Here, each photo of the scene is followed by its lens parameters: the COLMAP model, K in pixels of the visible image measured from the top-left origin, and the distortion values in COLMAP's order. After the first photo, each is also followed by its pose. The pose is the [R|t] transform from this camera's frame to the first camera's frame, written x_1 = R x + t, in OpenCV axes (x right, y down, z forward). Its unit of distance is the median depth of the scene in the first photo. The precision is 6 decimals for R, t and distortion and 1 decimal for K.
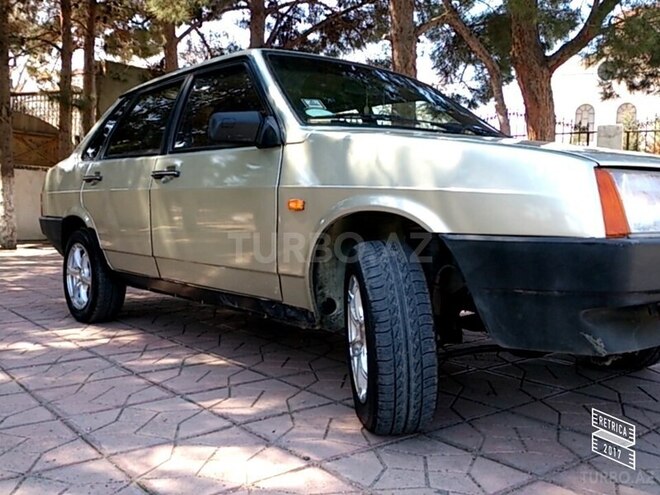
lens RADIAL K [[635.9, 0, 332.3], [0, 635.9, 247.0], [0, 0, 1]] dist [0.178863, -0.419422]
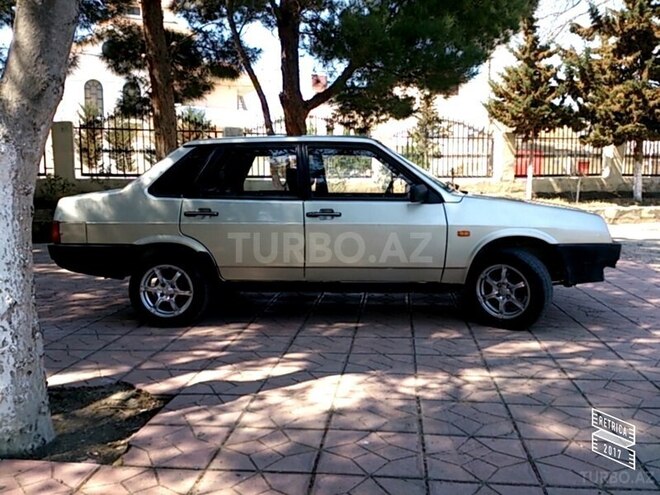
lens RADIAL K [[635.9, 0, 332.3], [0, 635.9, 247.0], [0, 0, 1]] dist [0.178863, -0.419422]
pose [[0.696756, -0.092068, 0.711375, -1.720778], [0.053243, 0.995631, 0.076709, -0.191288], [-0.715329, -0.015572, 0.698614, -0.136998]]
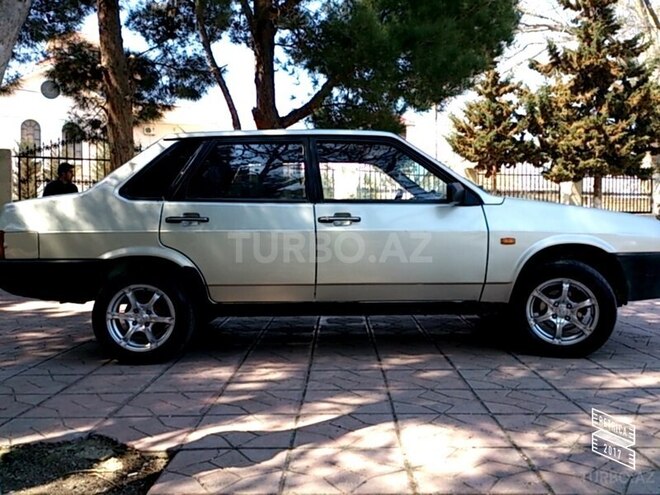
lens RADIAL K [[635.9, 0, 332.3], [0, 635.9, 247.0], [0, 0, 1]] dist [0.178863, -0.419422]
pose [[0.629566, -0.043968, 0.775702, -1.600496], [0.059280, 0.998205, 0.008468, -0.086809], [-0.774682, 0.040652, 0.631043, 0.254510]]
